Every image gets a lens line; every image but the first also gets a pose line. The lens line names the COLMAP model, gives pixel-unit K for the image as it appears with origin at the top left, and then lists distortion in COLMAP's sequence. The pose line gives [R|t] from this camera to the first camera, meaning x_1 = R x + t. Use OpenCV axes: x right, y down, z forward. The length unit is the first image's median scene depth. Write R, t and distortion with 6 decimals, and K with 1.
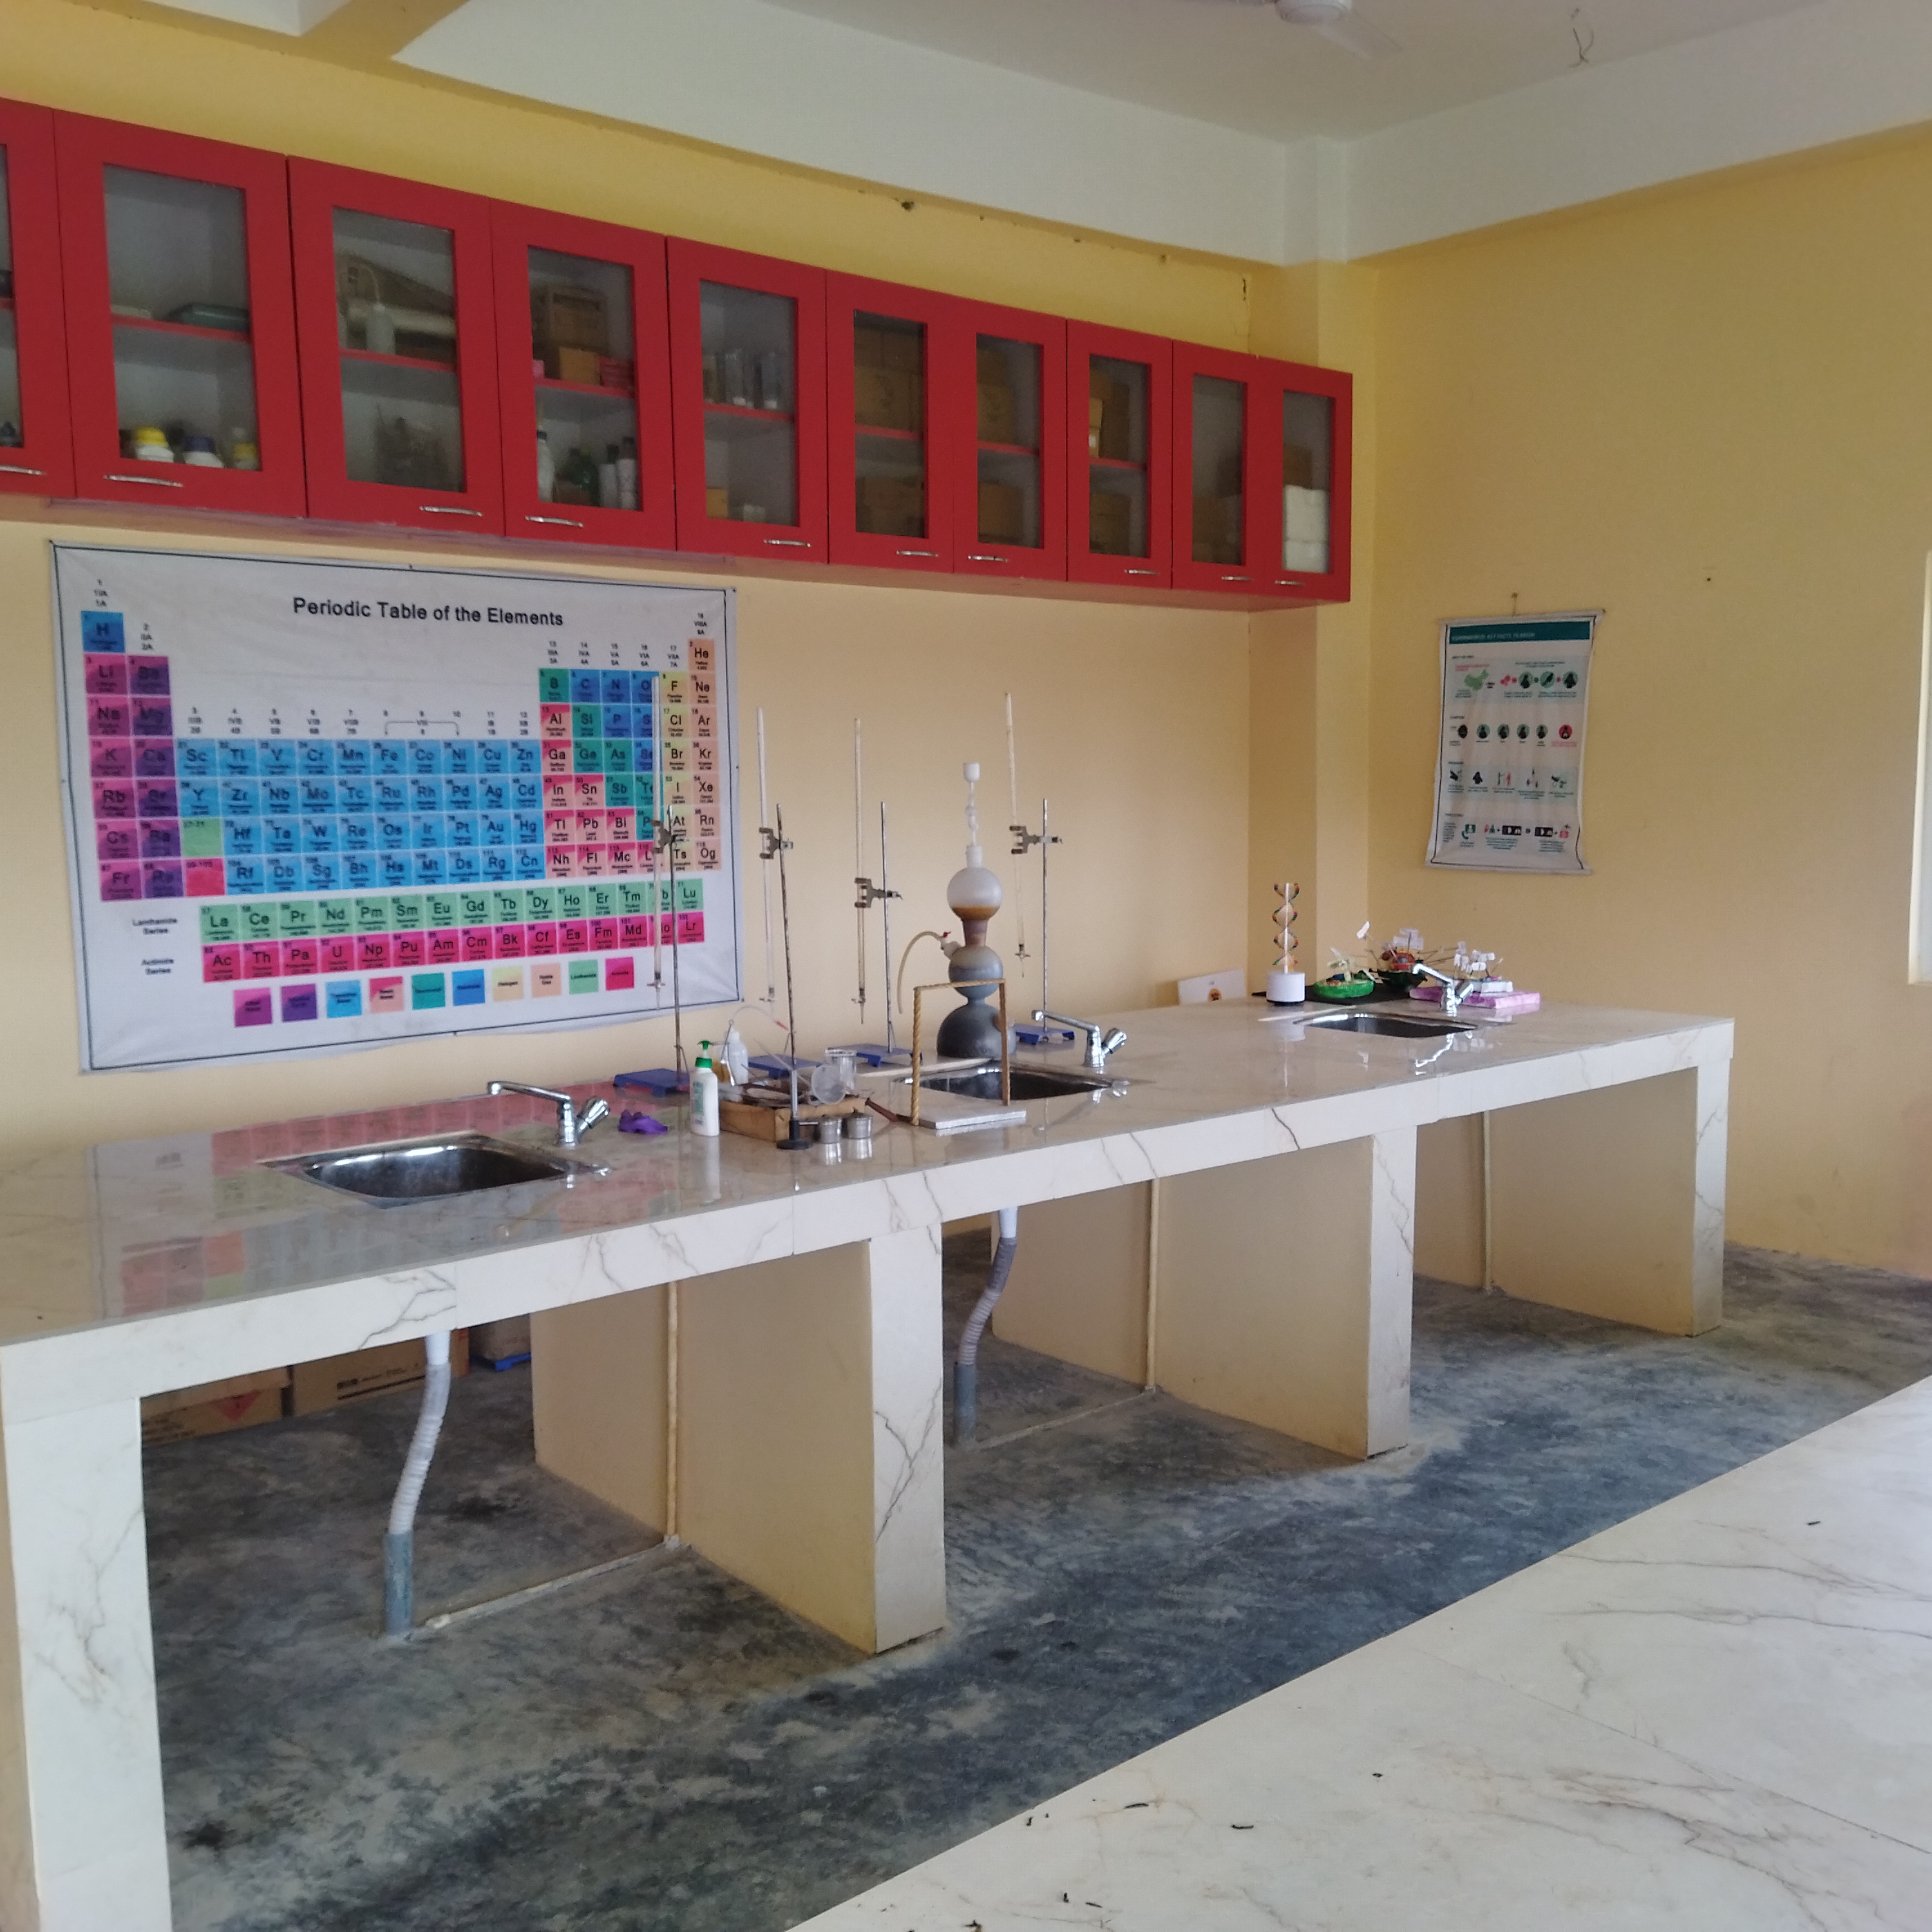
lens RADIAL K [[1936.4, 0, 964.4], [0, 1936.4, 1011.8], [0, 0, 1]] dist [0.090783, -0.142978]
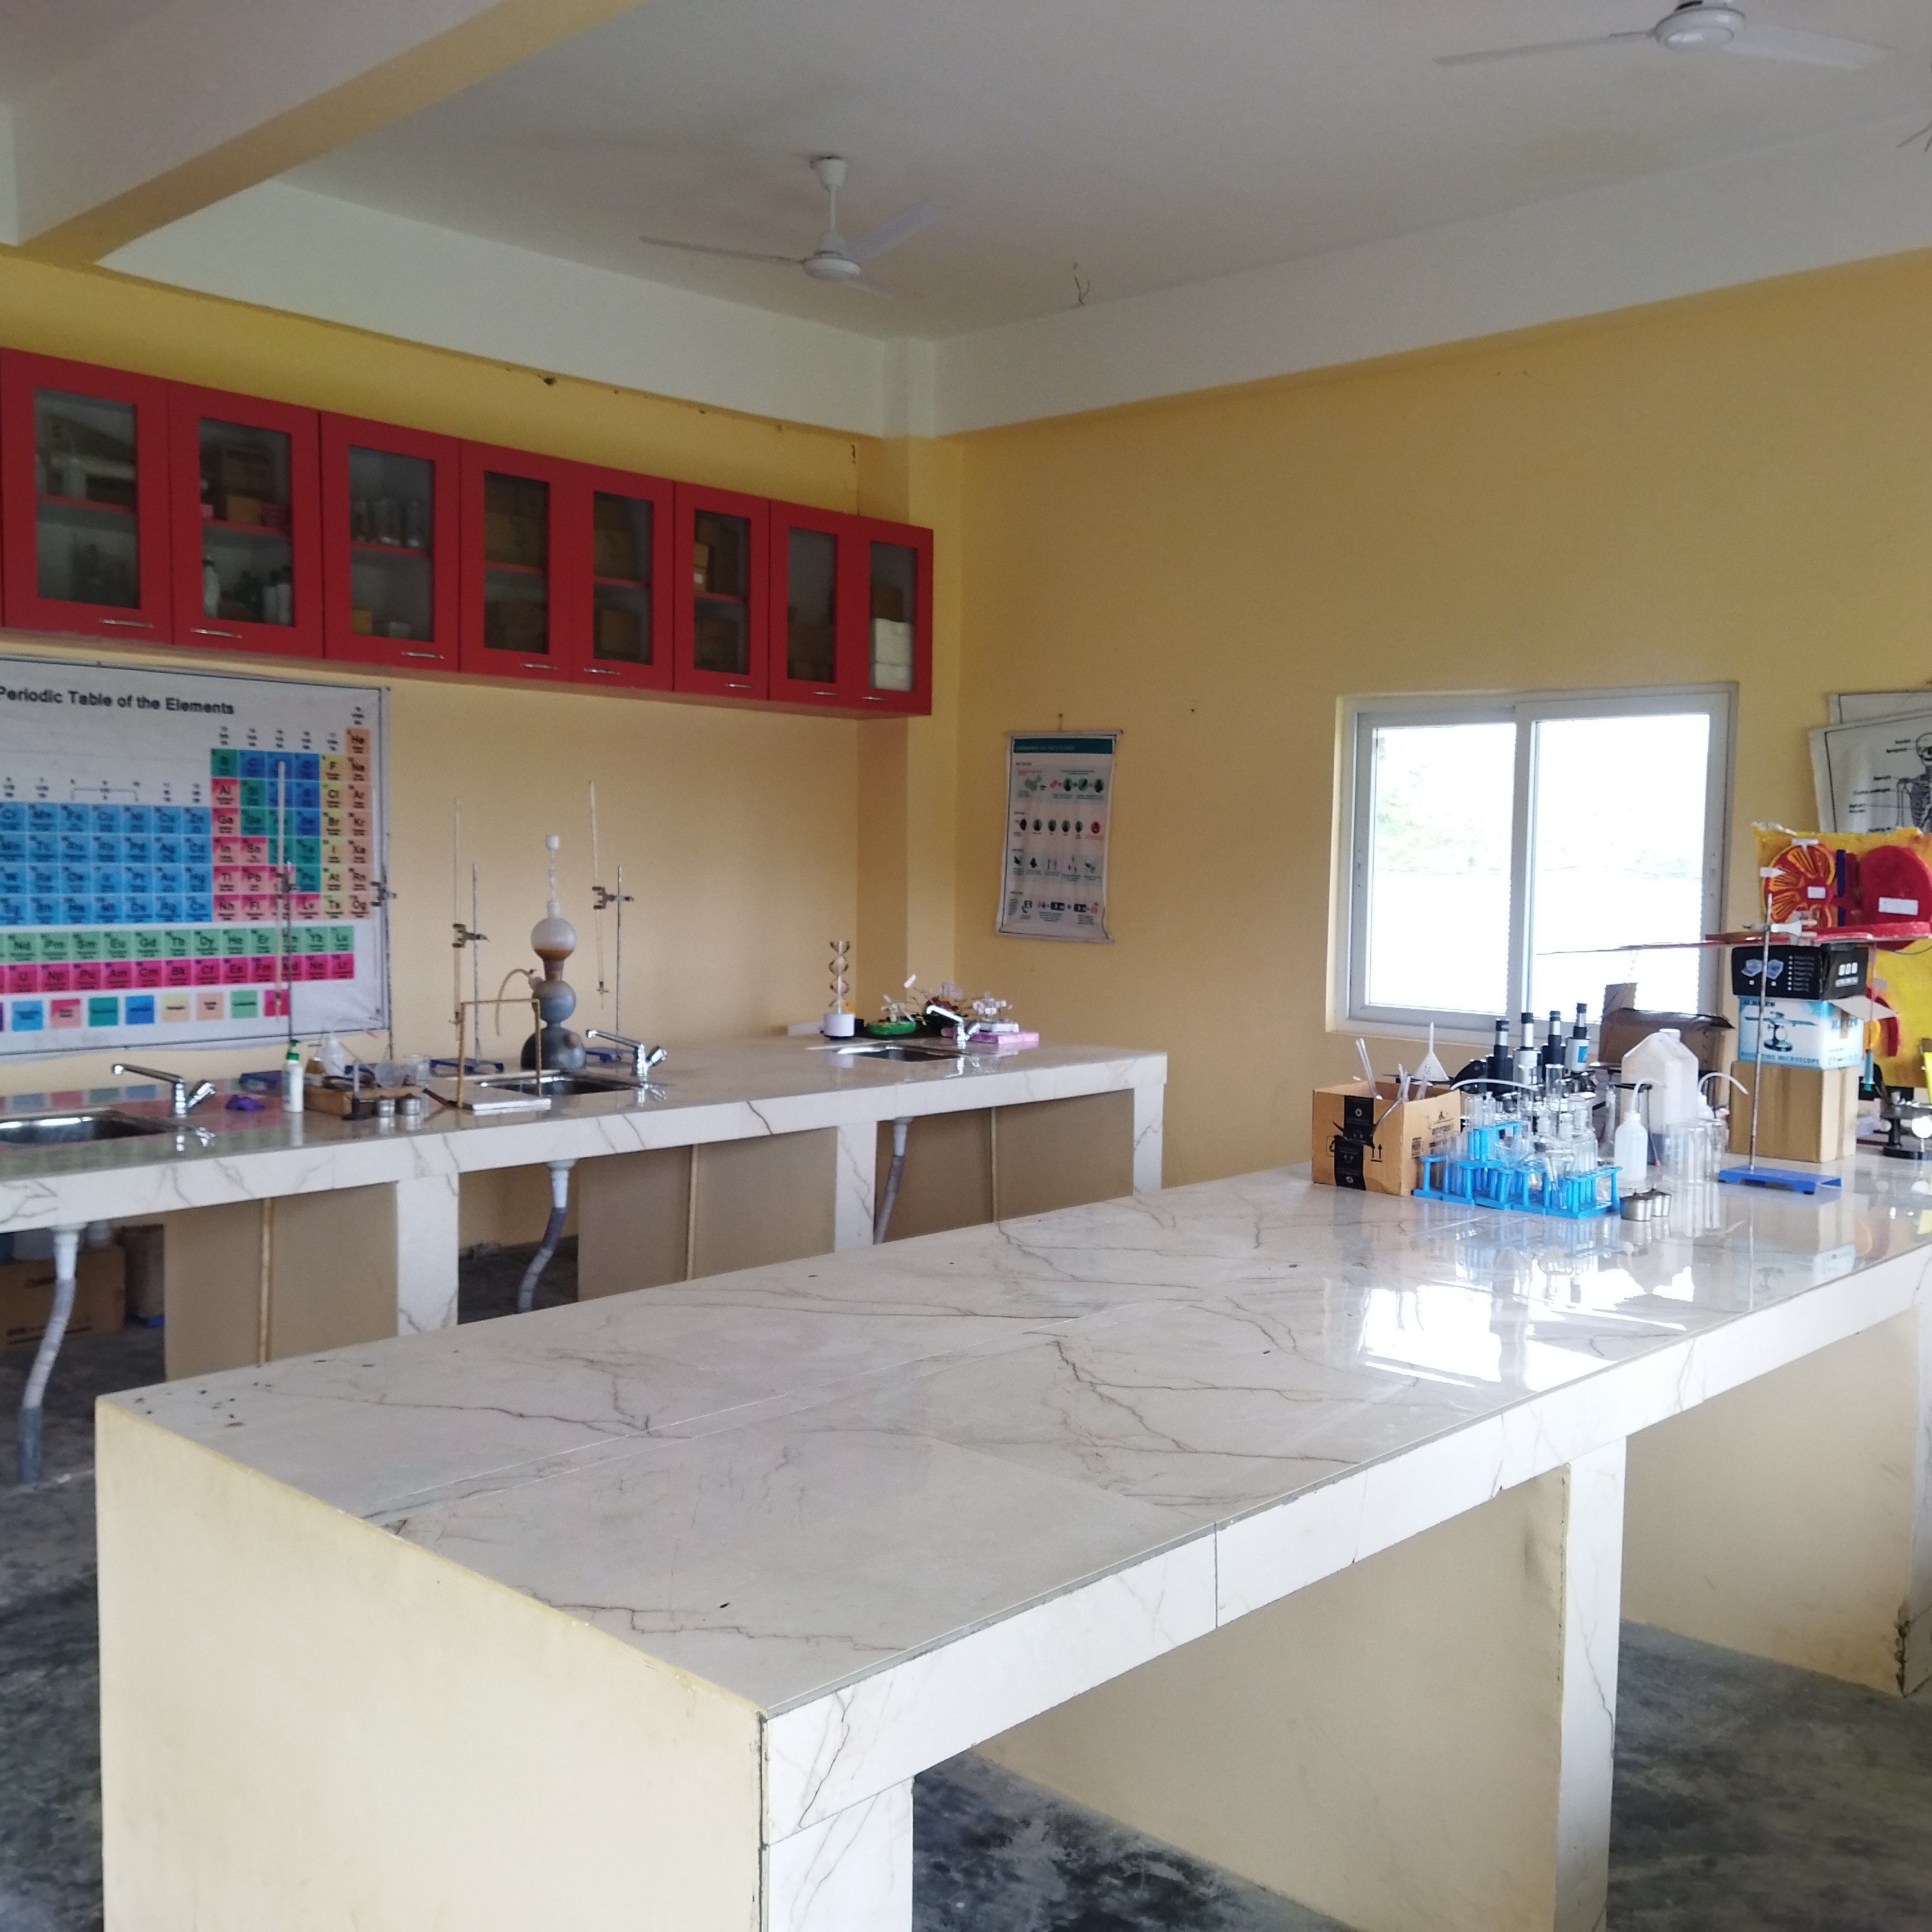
lens RADIAL K [[1936.4, 0, 964.4], [0, 1936.4, 1011.8], [0, 0, 1]] dist [0.090783, -0.142978]
pose [[0.994865, 0.018793, 0.099449, 0.129864], [-0.014634, 0.998994, -0.042388, 0.031994], [-0.100146, 0.040715, 0.994139, -0.250114]]
